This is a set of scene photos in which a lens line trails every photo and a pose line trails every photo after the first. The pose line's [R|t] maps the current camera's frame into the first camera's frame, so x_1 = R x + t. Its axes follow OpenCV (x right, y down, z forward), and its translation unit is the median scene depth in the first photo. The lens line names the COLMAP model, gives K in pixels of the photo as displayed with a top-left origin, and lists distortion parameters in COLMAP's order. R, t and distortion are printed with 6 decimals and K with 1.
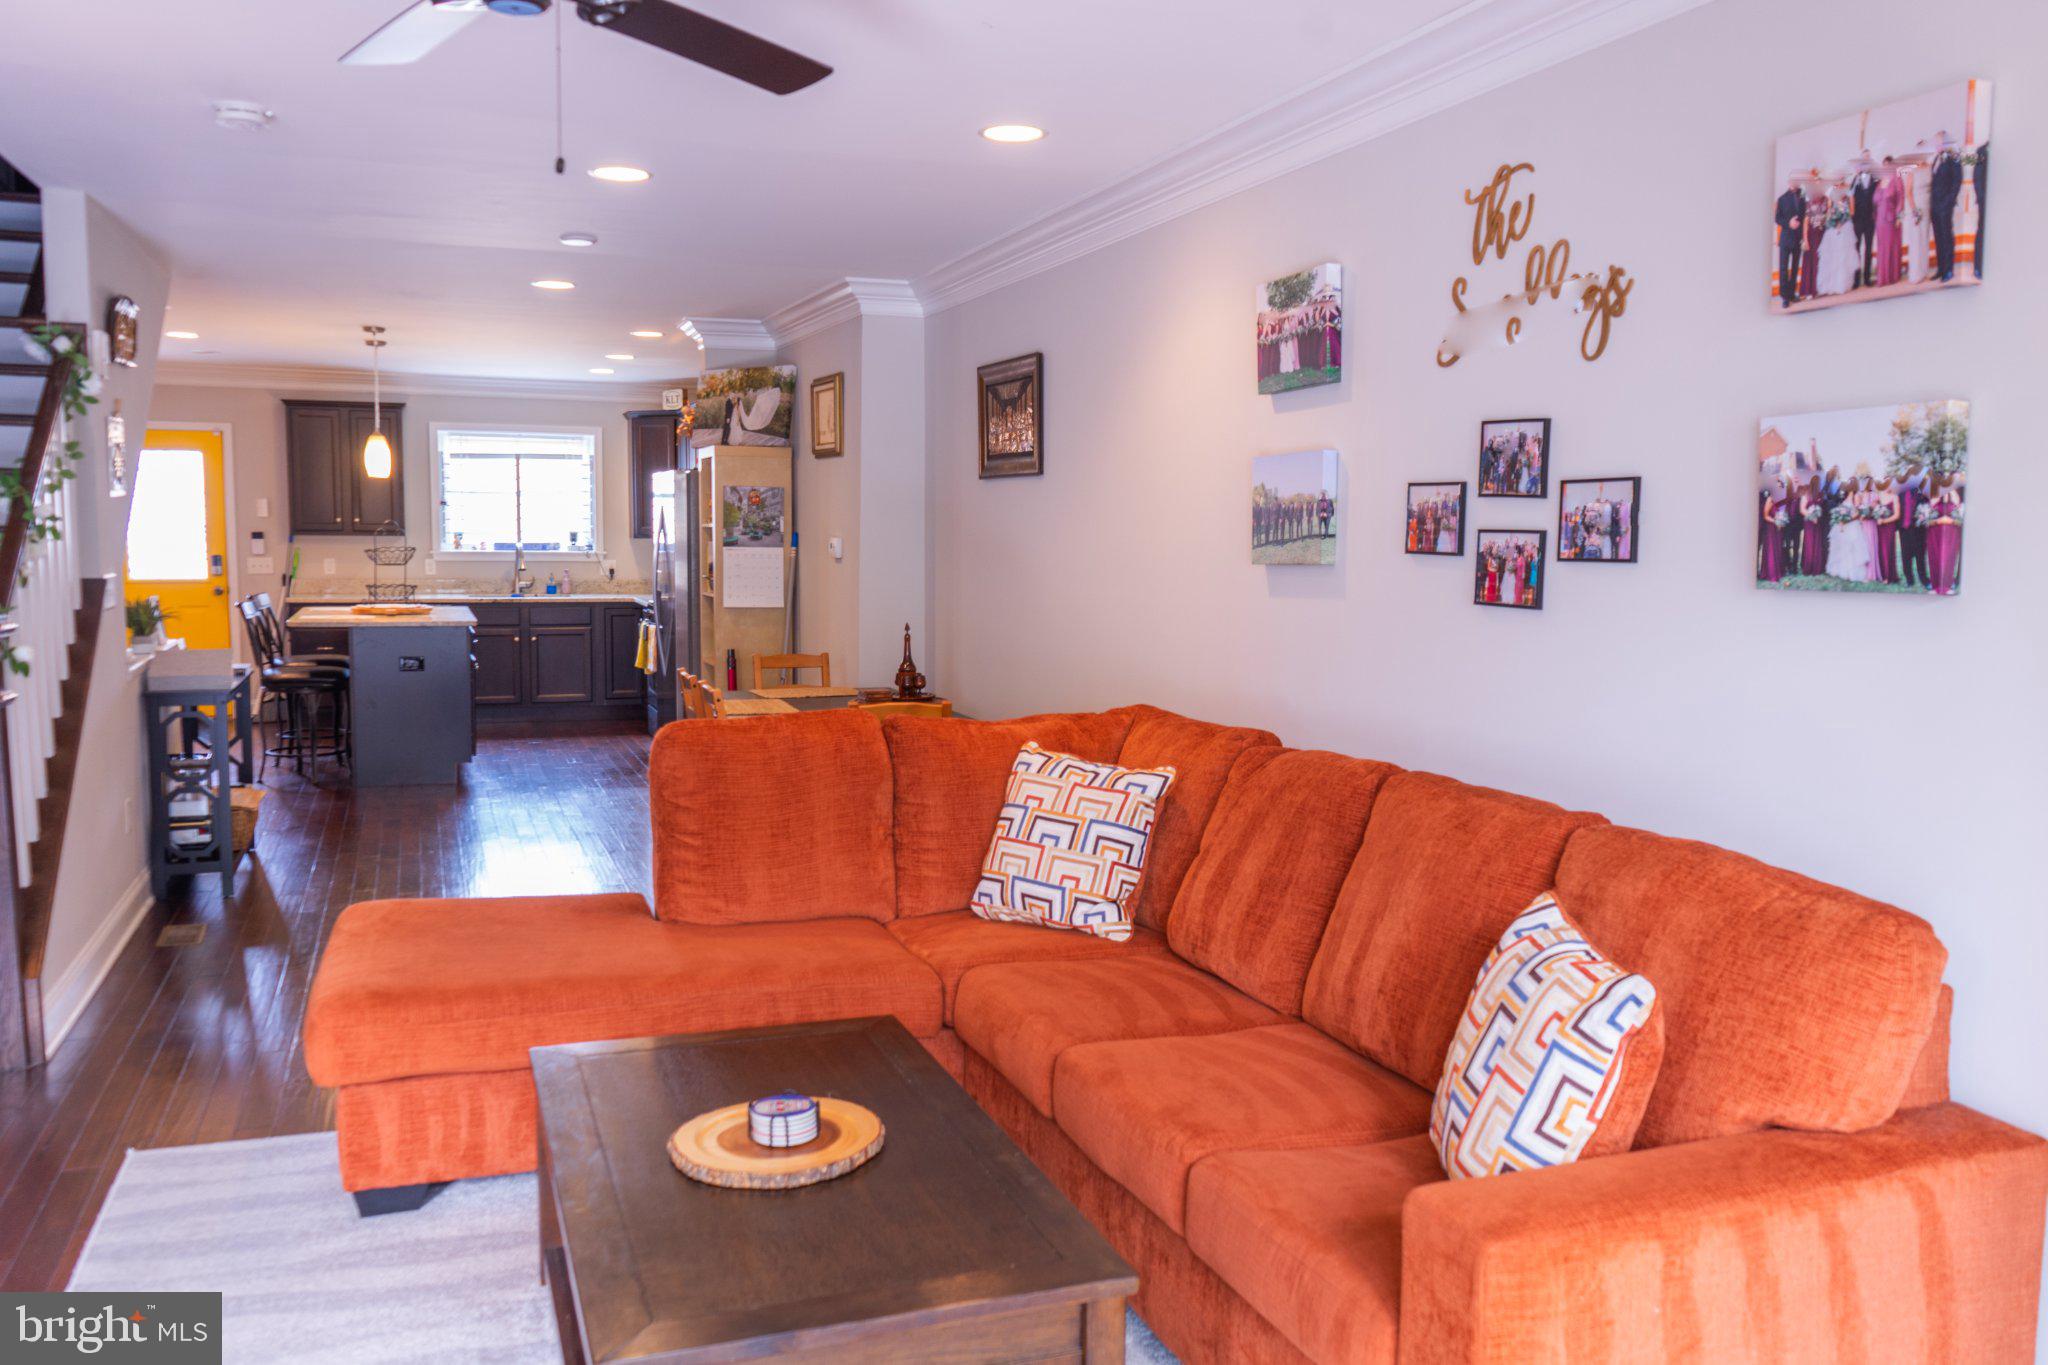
lens RADIAL K [[1664.7, 0, 1025.6], [0, 1664.7, 663.9], [0, 0, 1]] dist [-0.016884, 0.000280]
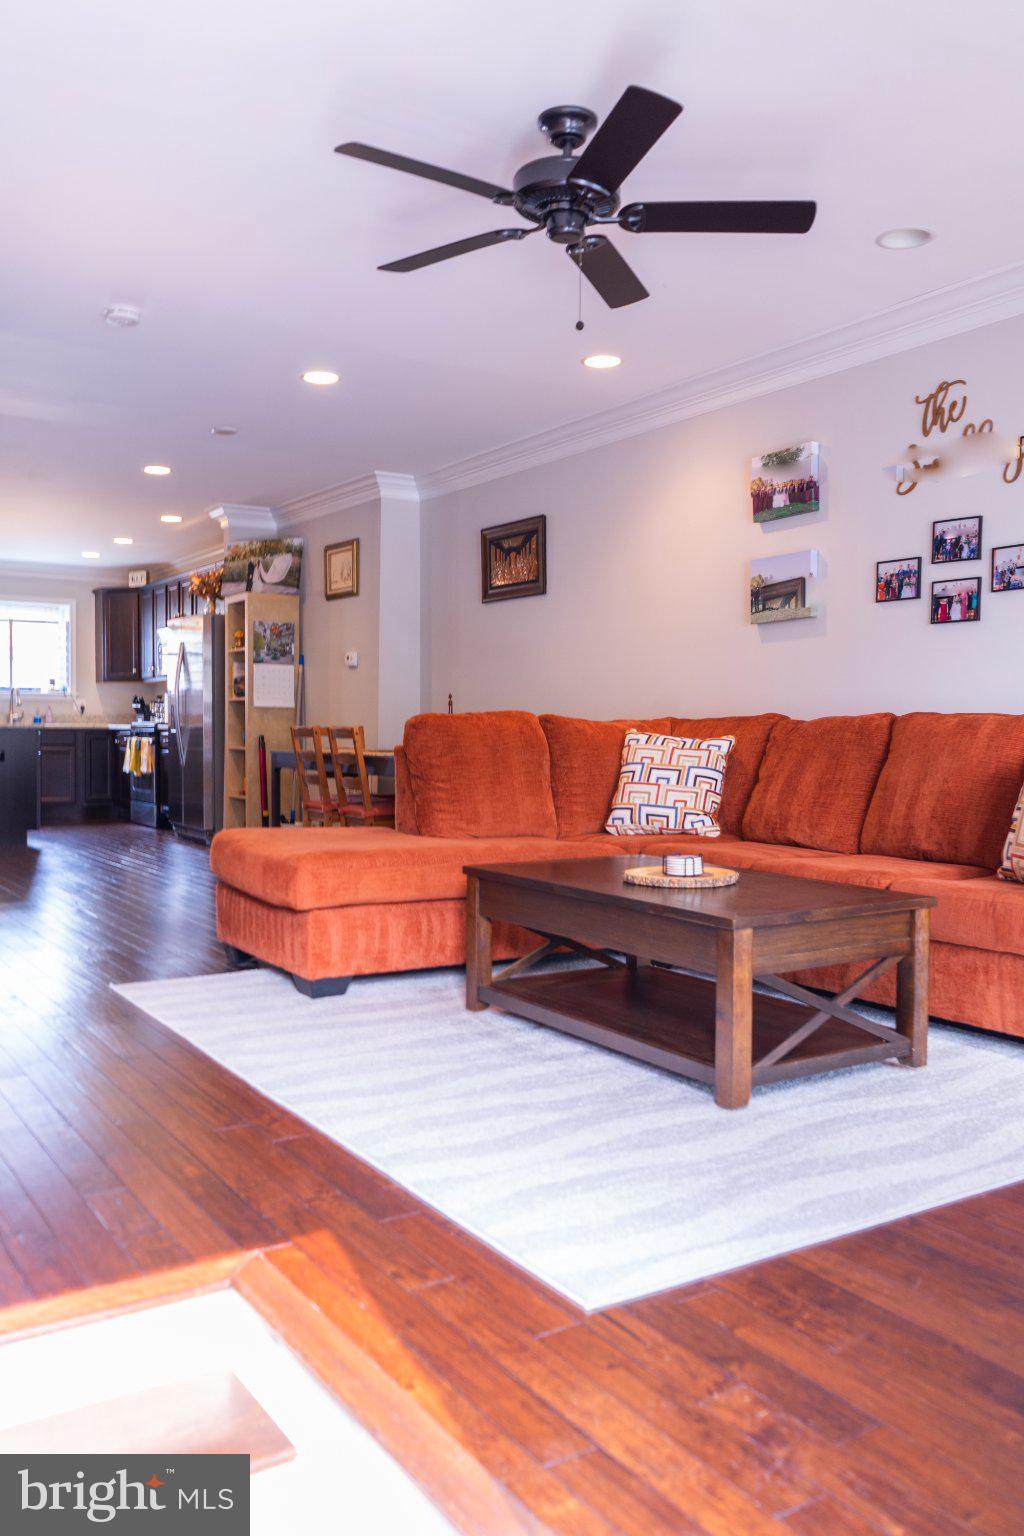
lens RADIAL K [[1251.9, 0, 543.0], [0, 1251.9, 773.3], [0, 0, 1]] dist [-0.029979, 0.000750]
pose [[0.970662, -0.010635, 0.240213, -0.261366], [0.022217, 0.998715, -0.045559, 0.100457], [-0.239420, 0.049560, 0.969650, -0.109314]]
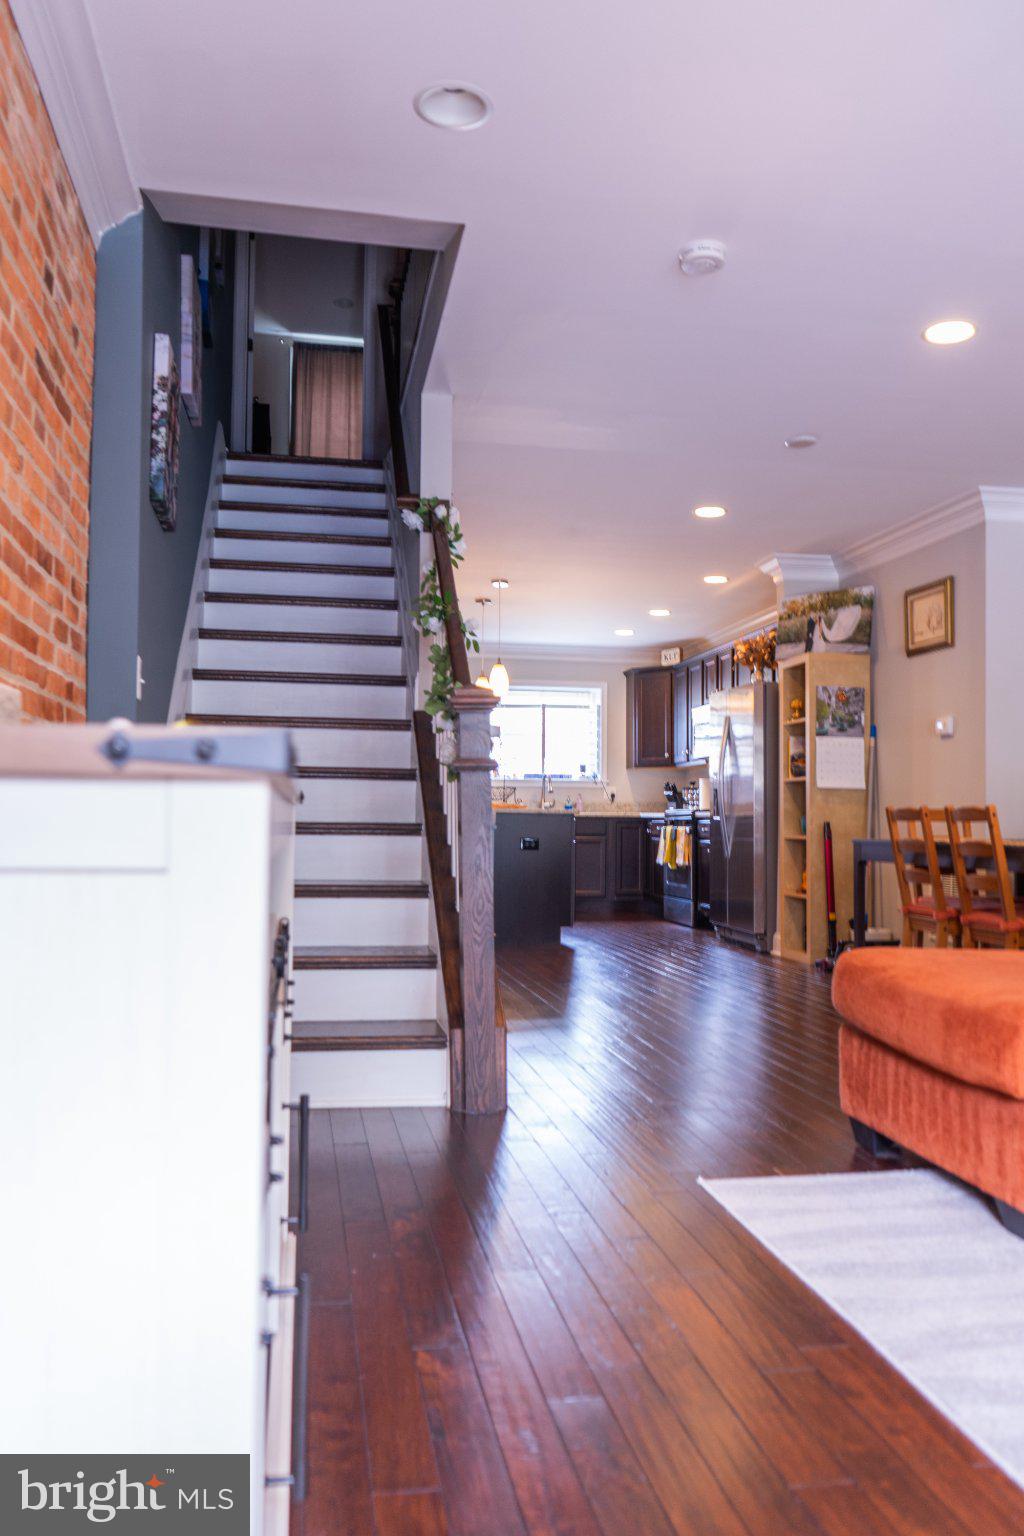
lens RADIAL K [[1233.8, 0, 512.0], [0, 1233.8, 768.0], [0, 0, 1]] dist [-0.013090, 0.005344]
pose [[0.984085, -0.007972, -0.177521, -0.314399], [-0.015110, 0.991621, -0.128291, 0.089225], [0.177057, 0.128932, 0.975719, 0.140092]]
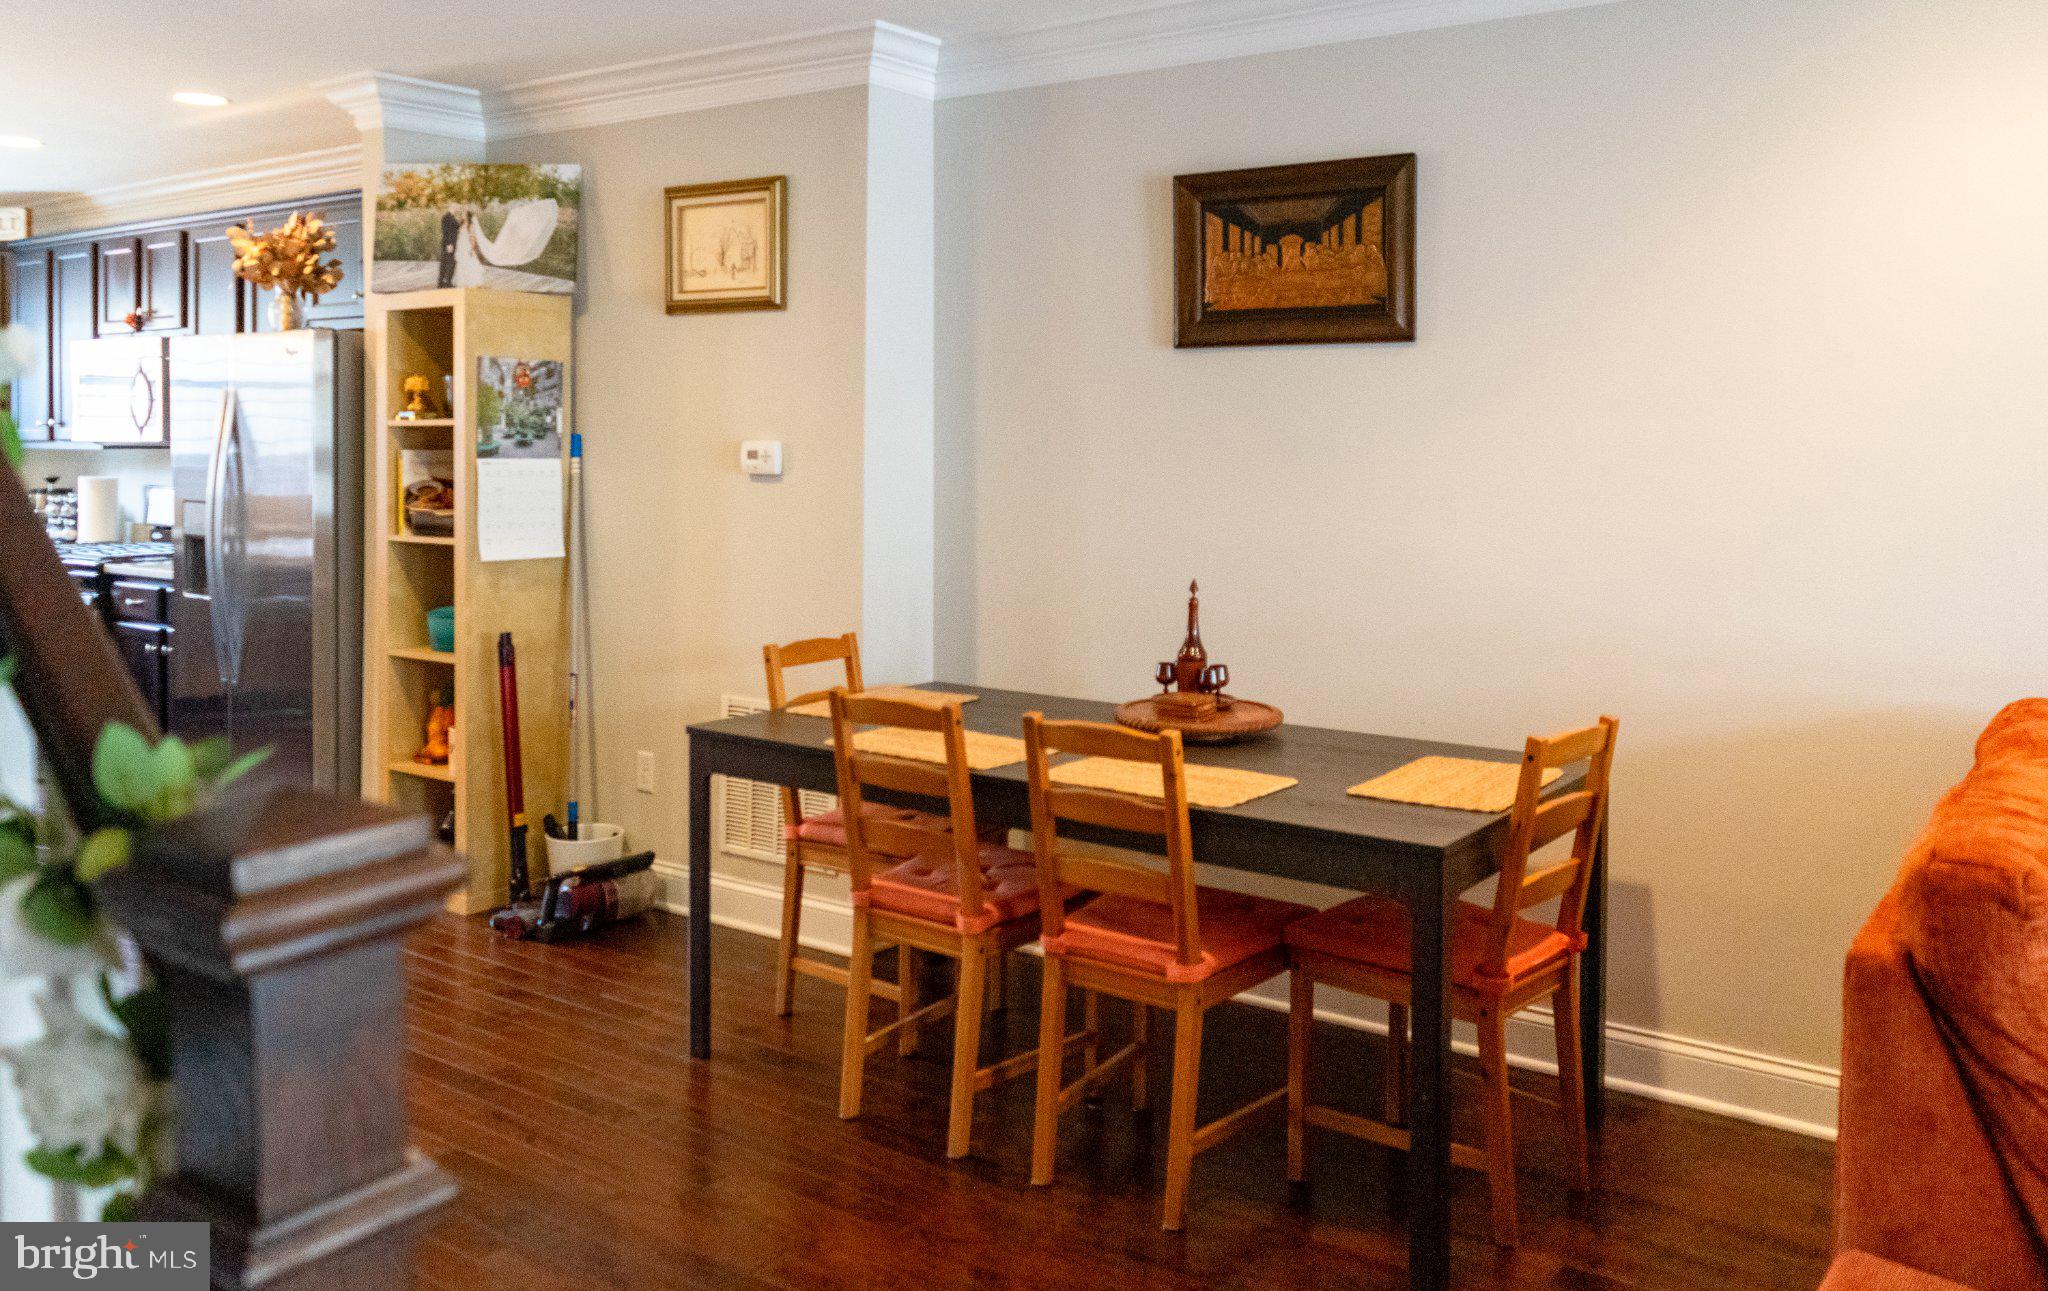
lens RADIAL K [[1688.6, 0, 1019.8], [0, 1688.6, 452.1], [0, 0, 1]] dist [-0.006667, -0.002057]
pose [[0.834882, -0.009640, 0.550345, -0.460713], [0.048105, 0.997299, -0.055506, -0.039688], [-0.548323, 0.072815, 0.833090, 0.519273]]
